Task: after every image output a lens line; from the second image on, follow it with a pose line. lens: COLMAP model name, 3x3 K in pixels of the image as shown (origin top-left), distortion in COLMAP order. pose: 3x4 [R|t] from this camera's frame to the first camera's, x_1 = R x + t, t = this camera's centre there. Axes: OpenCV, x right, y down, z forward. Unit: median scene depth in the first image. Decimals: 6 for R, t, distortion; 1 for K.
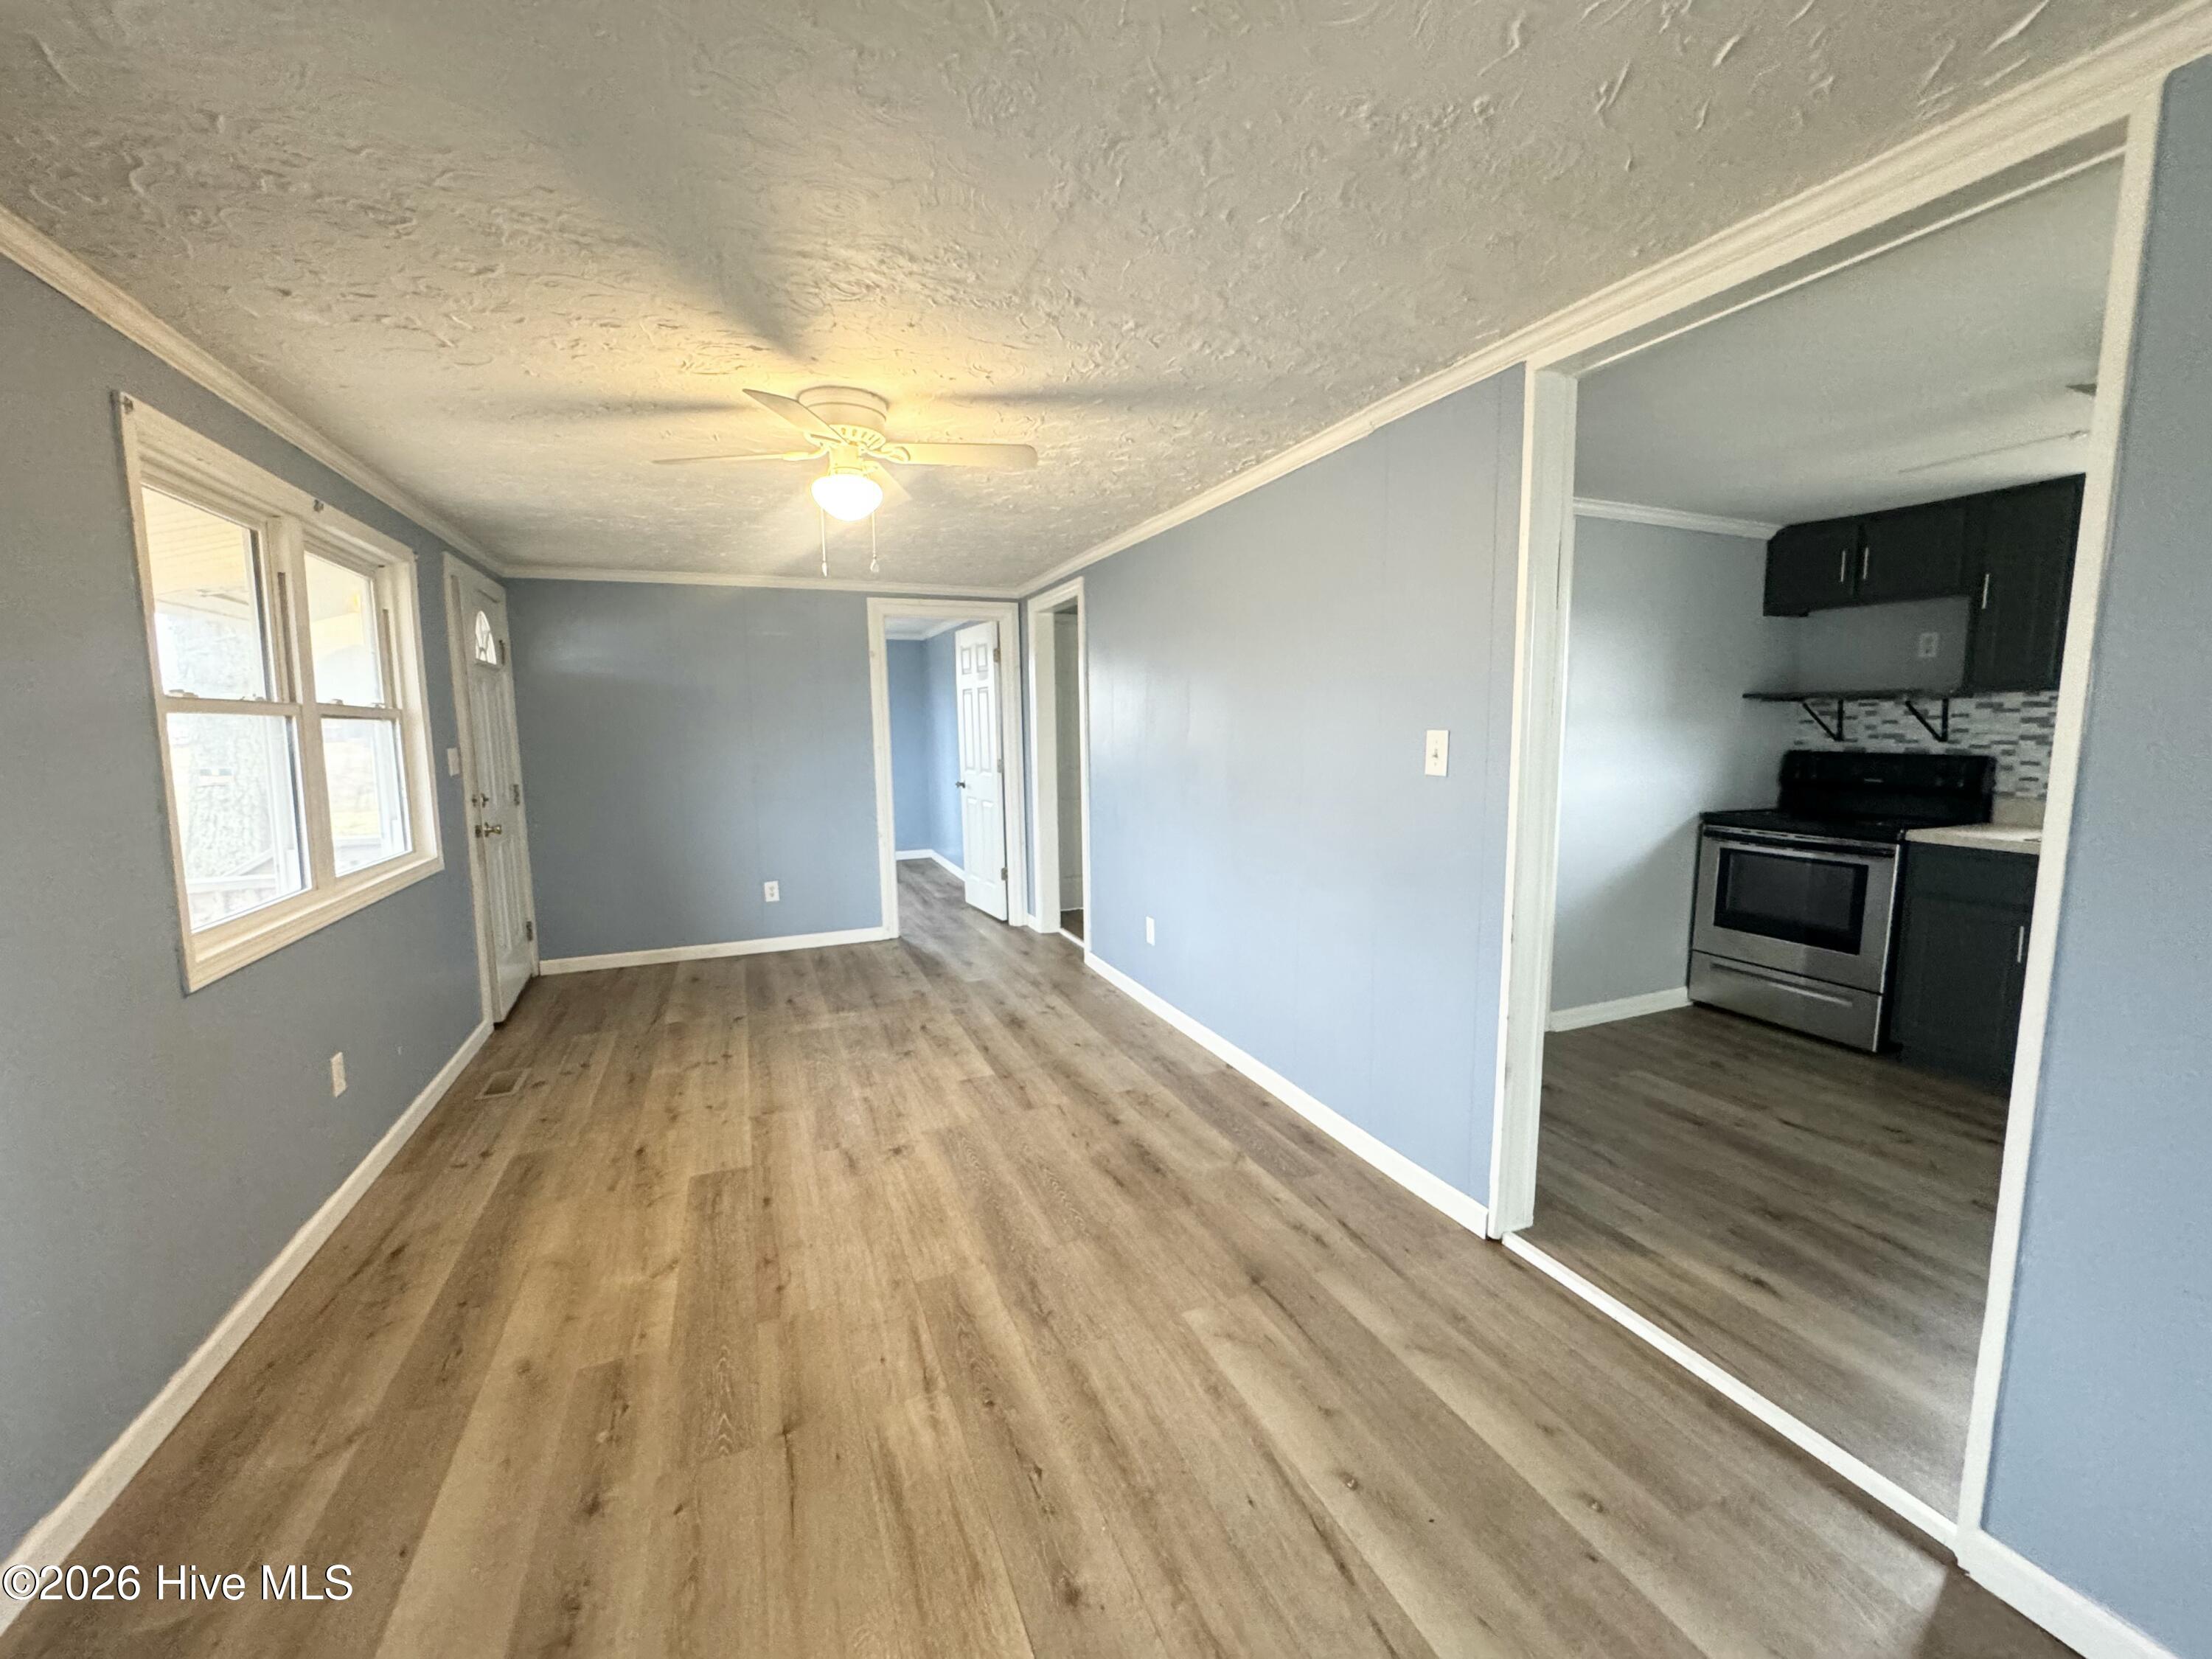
lens RADIAL K [[881.0, 0, 1106.0], [0, 881.0, 829.5], [0, 0, 1]] dist [-0.001747, -0.000178]
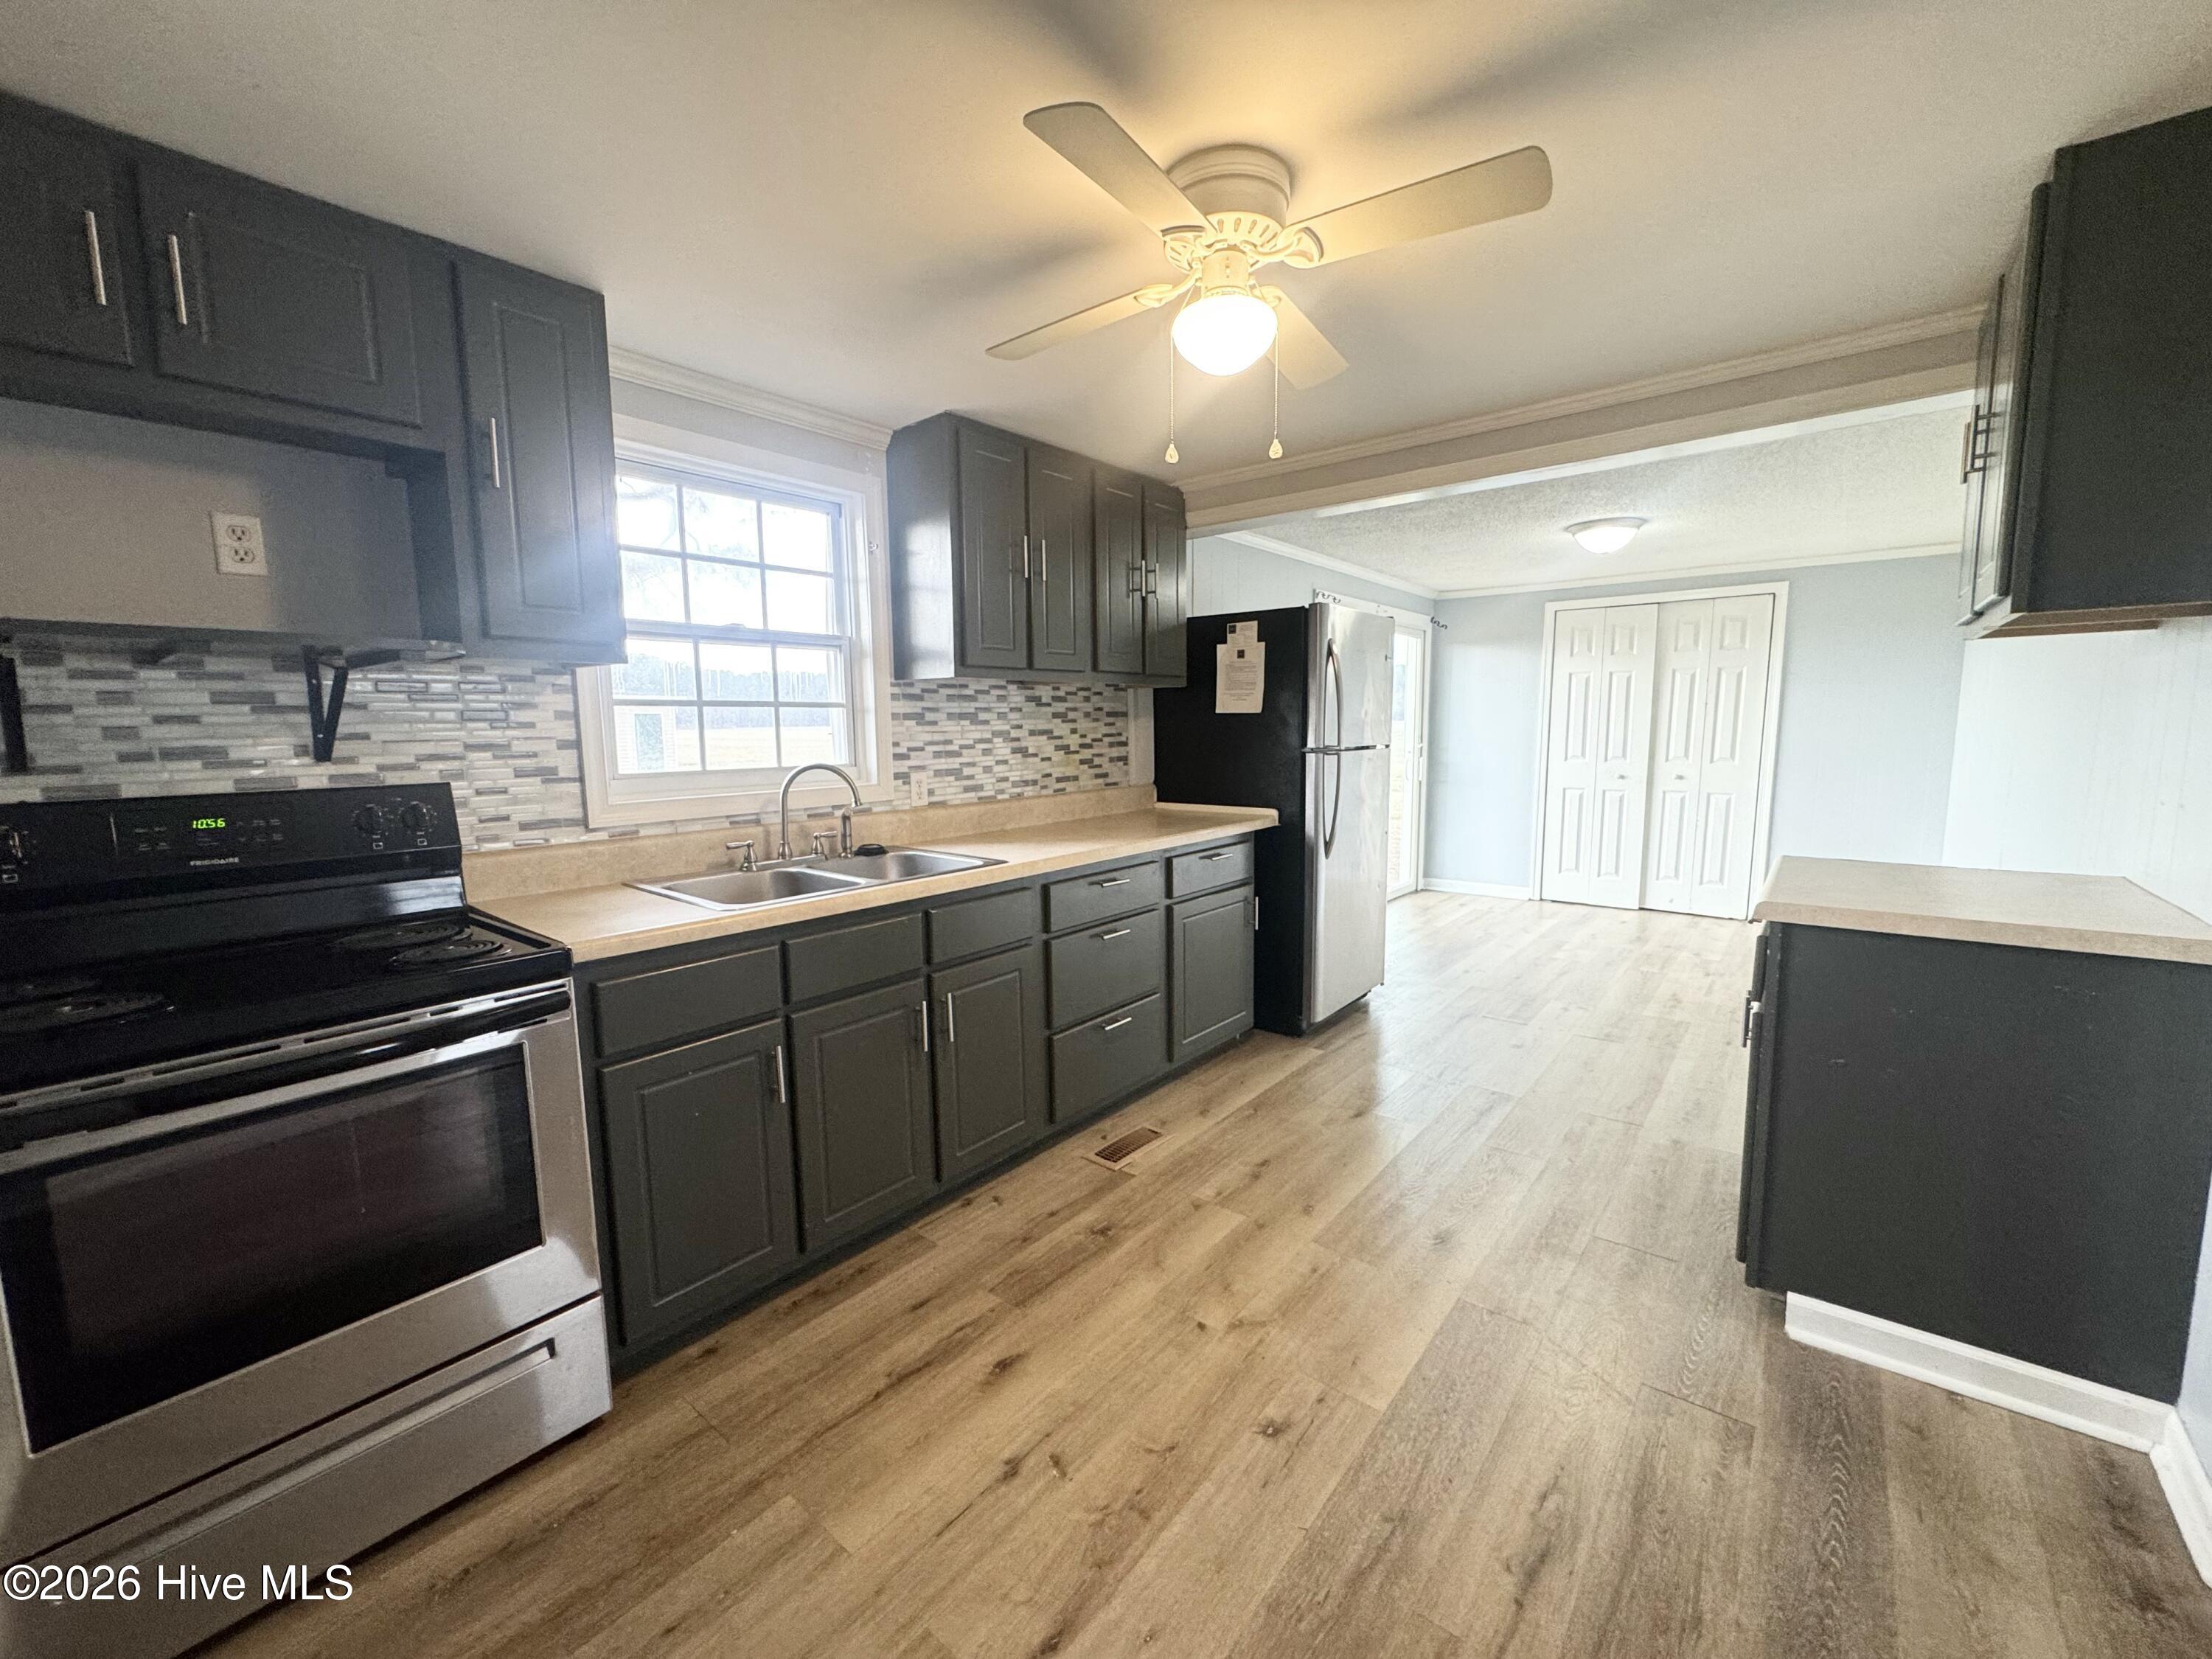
lens RADIAL K [[881.0, 0, 1106.0], [0, 881.0, 829.5], [0, 0, 1]] dist [-0.001747, -0.000178]
pose [[-0.473241, -0.090152, 0.876308, 0.331929], [0.123850, 0.978061, 0.167504, -0.090679], [-0.872184, 0.187800, -0.451693, 0.849596]]
